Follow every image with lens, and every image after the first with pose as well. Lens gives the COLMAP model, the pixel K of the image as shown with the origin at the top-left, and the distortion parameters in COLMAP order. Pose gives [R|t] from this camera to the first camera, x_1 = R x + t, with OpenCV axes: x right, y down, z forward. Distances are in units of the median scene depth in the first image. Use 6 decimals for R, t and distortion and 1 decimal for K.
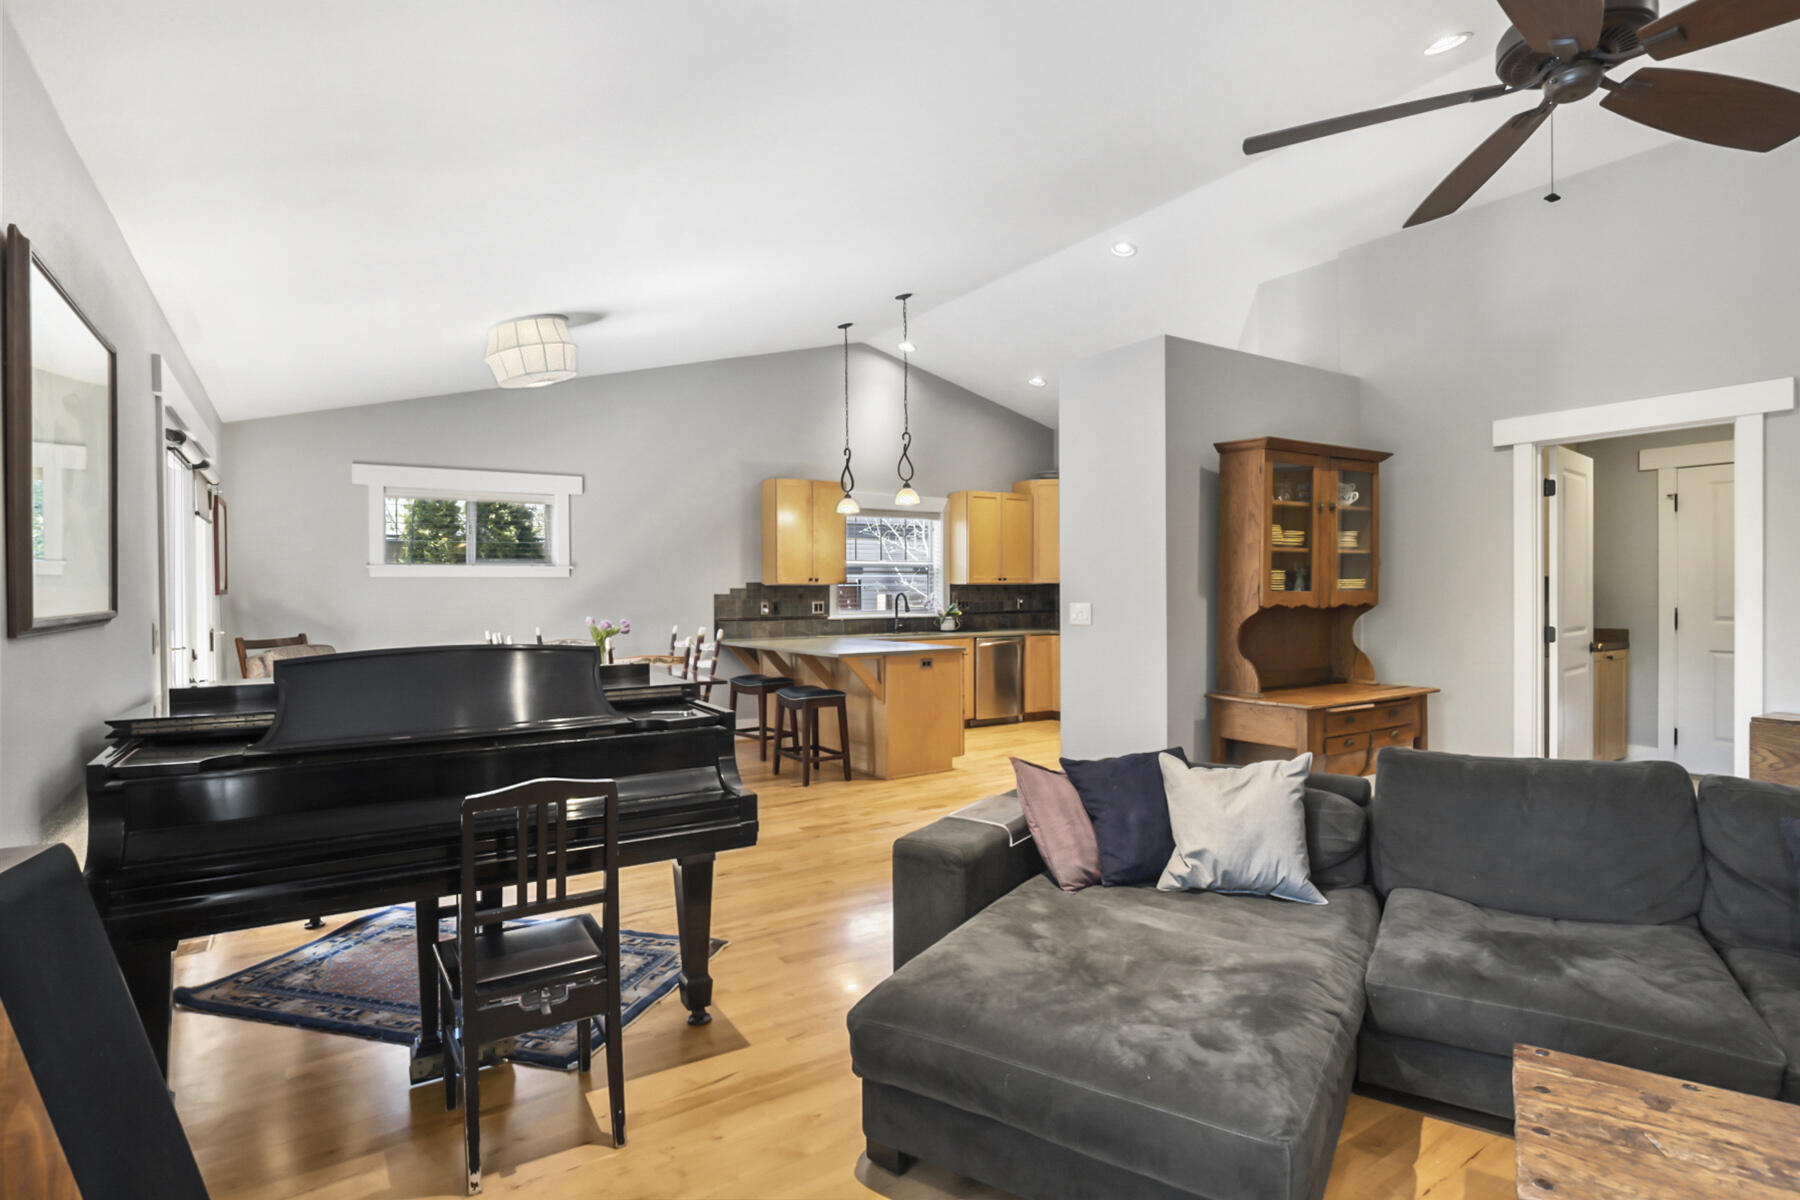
lens RADIAL K [[948.9, 0, 900.0], [0, 948.9, 600.0], [0, 0, 1]] dist [-0.047691, 0.001132]
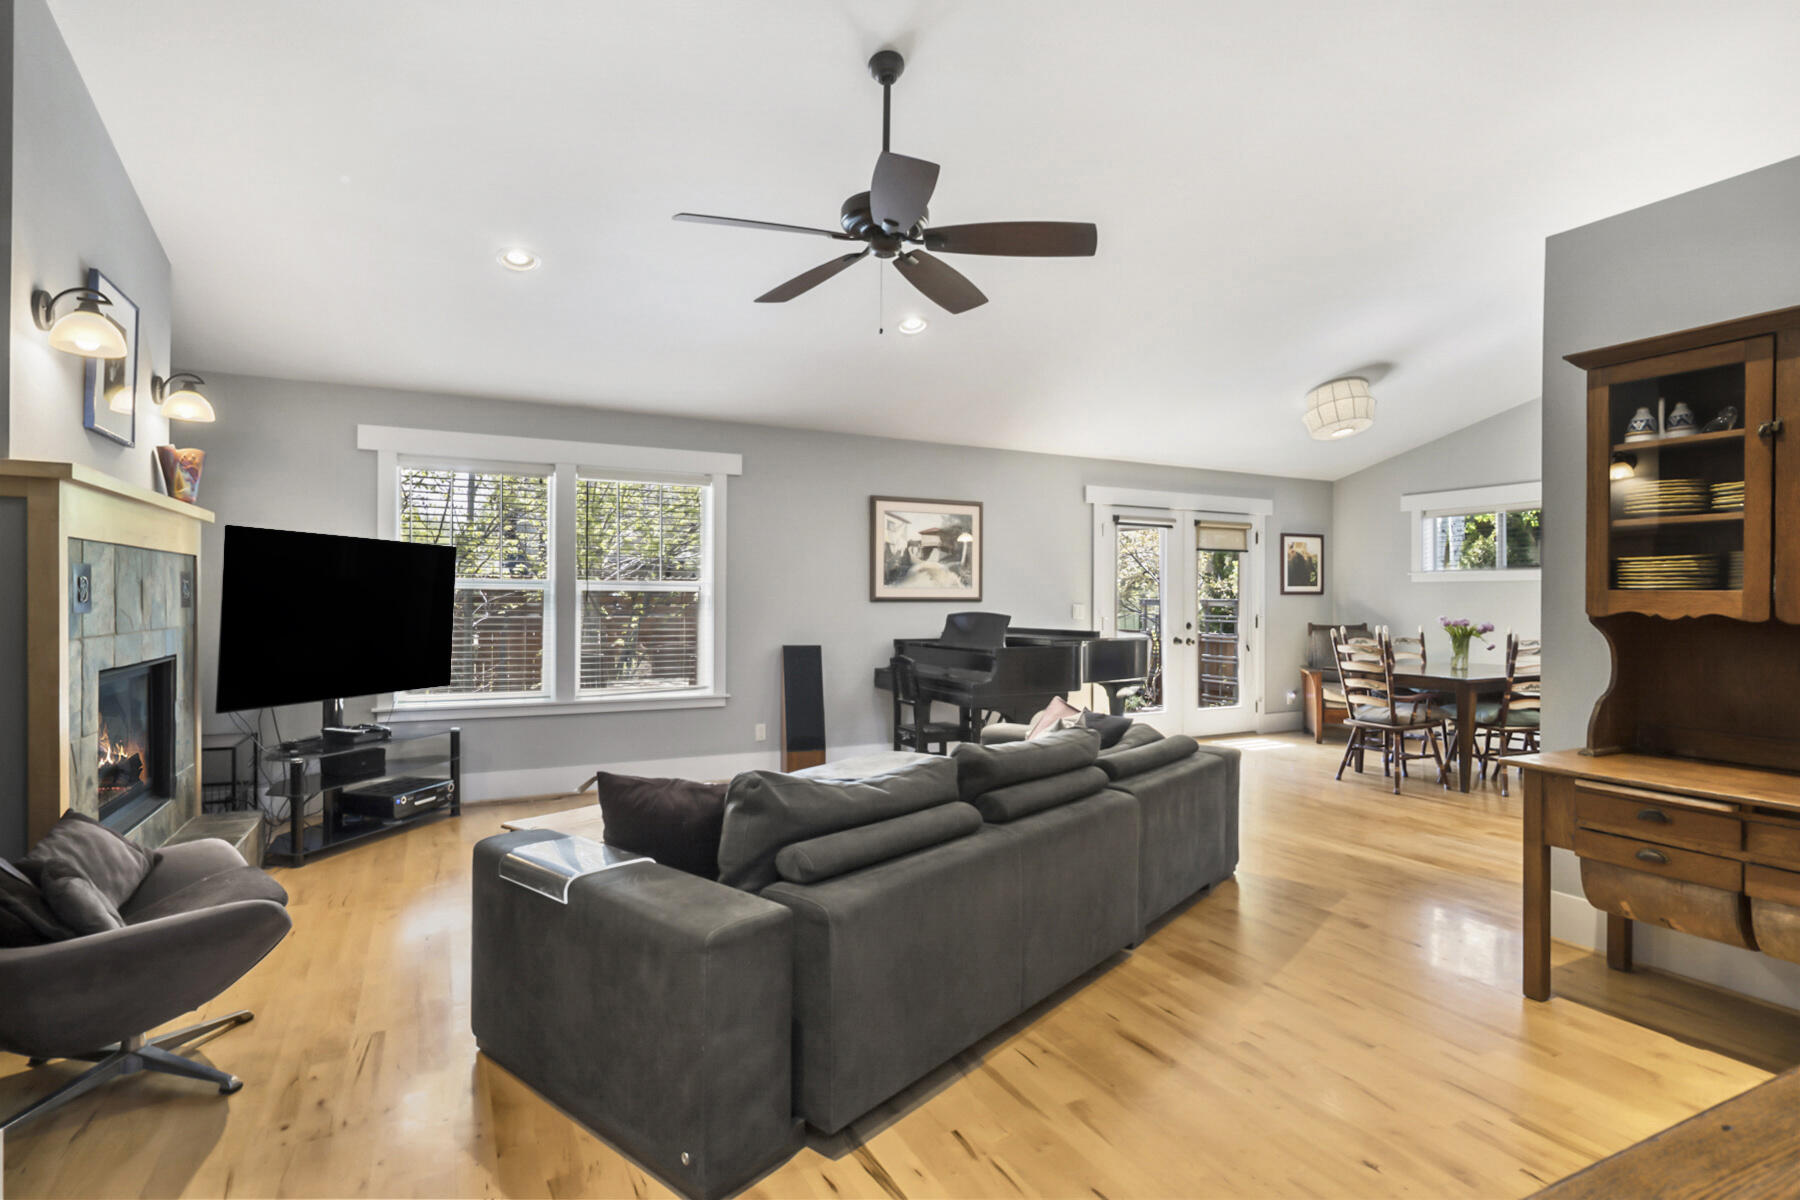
lens RADIAL K [[948.9, 0, 900.0], [0, 948.9, 600.0], [0, 0, 1]] dist [-0.047691, 0.001132]
pose [[-0.086890, 0.008690, -0.996180, 0.608579], [-0.018012, 0.999785, 0.010293, -0.000743], [0.996055, 0.018838, -0.086715, 0.354489]]
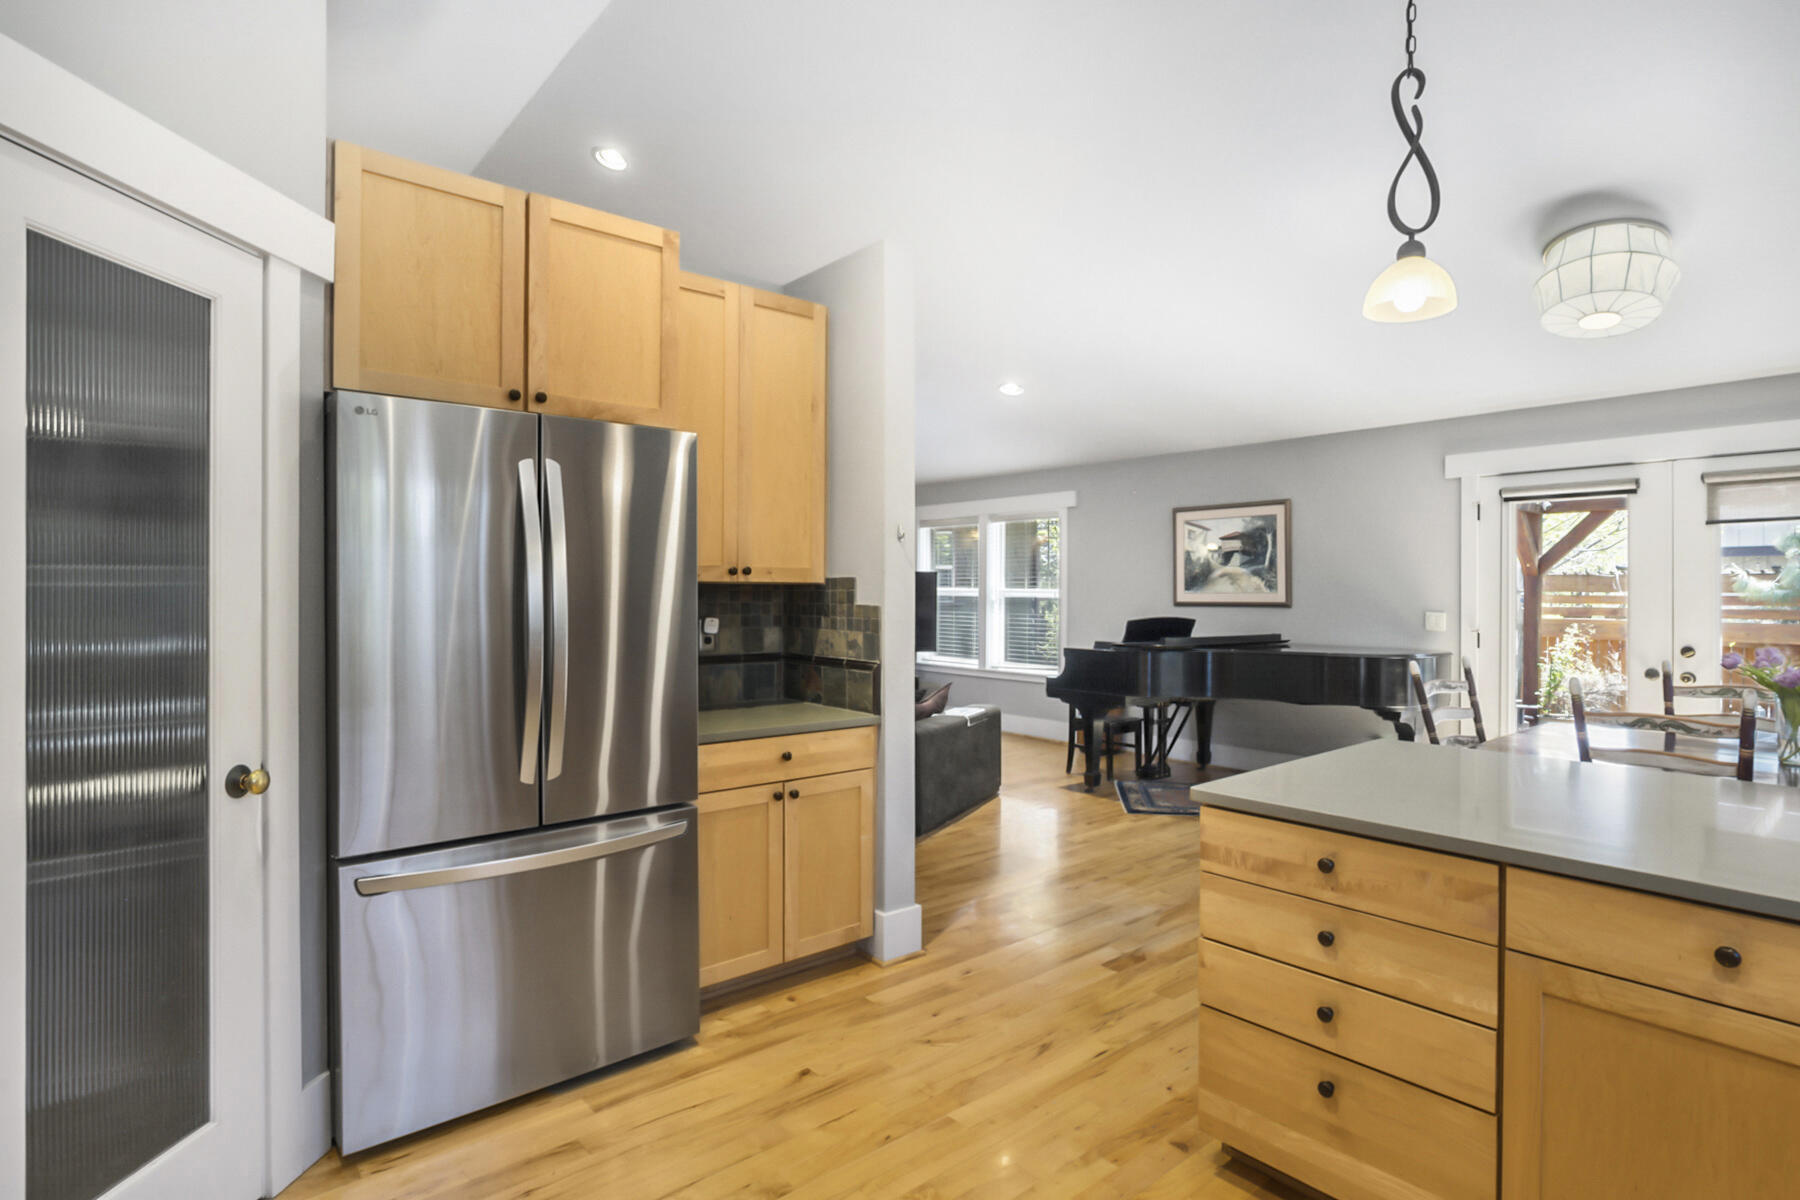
lens RADIAL K [[916.0, 0, 889.0], [0, 916.0, 588.8], [0, 0, 1]] dist [-0.003673, 0.000764]
pose [[-0.992664, 0.006412, -0.120738, 0.170597], [0.005294, 0.999940, 0.009571, -0.015966], [0.120792, 0.008862, -0.992638, 1.066425]]
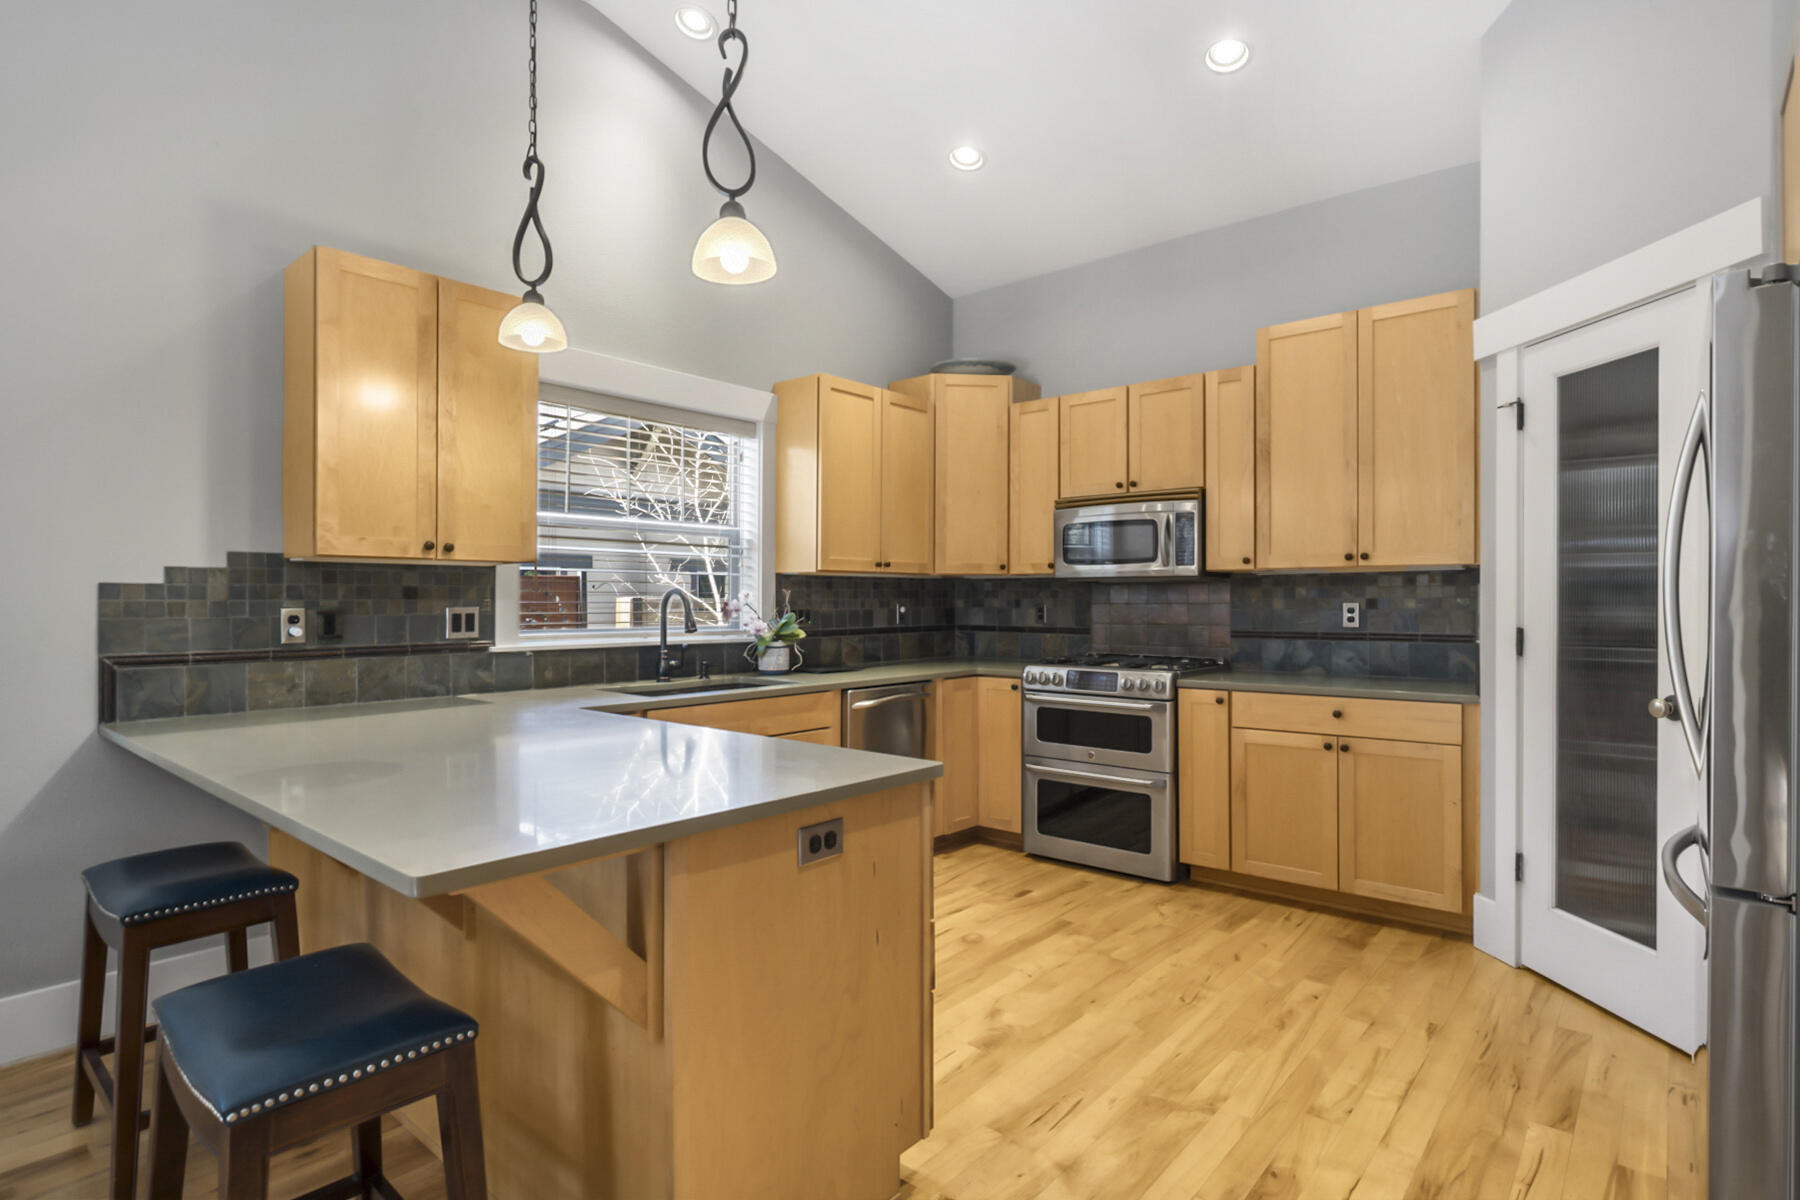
lens RADIAL K [[914.5, 0, 900.0], [0, 914.5, 600.0], [0, 0, 1]] dist [-0.012325, 0.000237]
pose [[0.960622, 0.006751, 0.277778, -0.017523], [-0.003249, 0.999909, -0.013067, 0.002928], [-0.277841, 0.011650, 0.960556, 0.606416]]
